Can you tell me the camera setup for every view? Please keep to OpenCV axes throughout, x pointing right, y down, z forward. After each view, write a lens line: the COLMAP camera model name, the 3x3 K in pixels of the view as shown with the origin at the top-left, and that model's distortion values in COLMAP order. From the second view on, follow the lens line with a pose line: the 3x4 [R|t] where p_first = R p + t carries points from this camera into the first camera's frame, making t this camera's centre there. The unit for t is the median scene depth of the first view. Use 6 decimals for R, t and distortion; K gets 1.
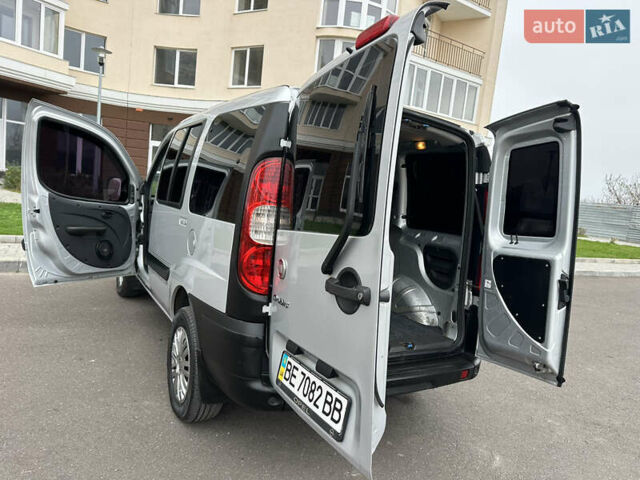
lens RADIAL K [[444.7, 0, 320.0], [0, 444.7, 240.0], [0, 0, 1]] dist [0.002505, -0.004589]
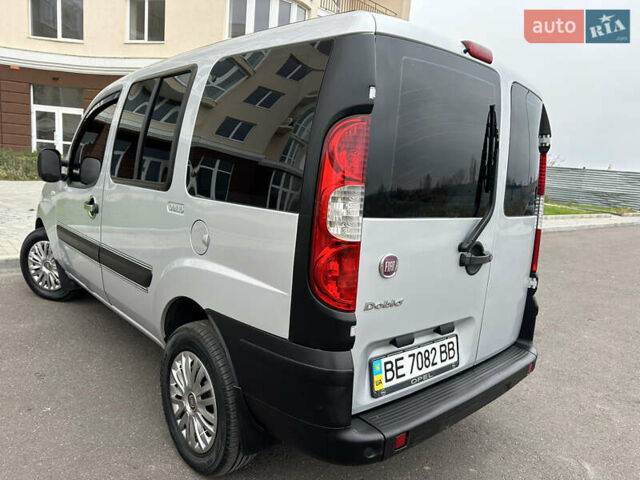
lens RADIAL K [[444.7, 0, 320.0], [0, 444.7, 240.0], [0, 0, 1]] dist [0.002505, -0.004589]
pose [[0.977353, -0.064195, 0.201644, -0.240476], [0.048851, 0.995583, 0.080177, -0.038928], [-0.205901, -0.068510, 0.976172, 0.247699]]
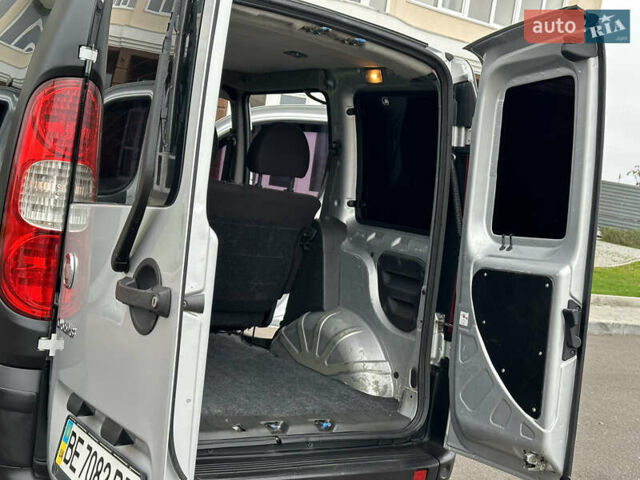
lens RADIAL K [[855.5, 0, 320.0], [0, 855.5, 240.0], [0, 0, 1]] dist [0.100805, -0.025740]
pose [[0.995860, 0.033925, 0.084331, 0.100481], [-0.032325, 0.999272, -0.020266, 0.026660], [-0.084957, 0.017456, 0.996232, -0.102002]]
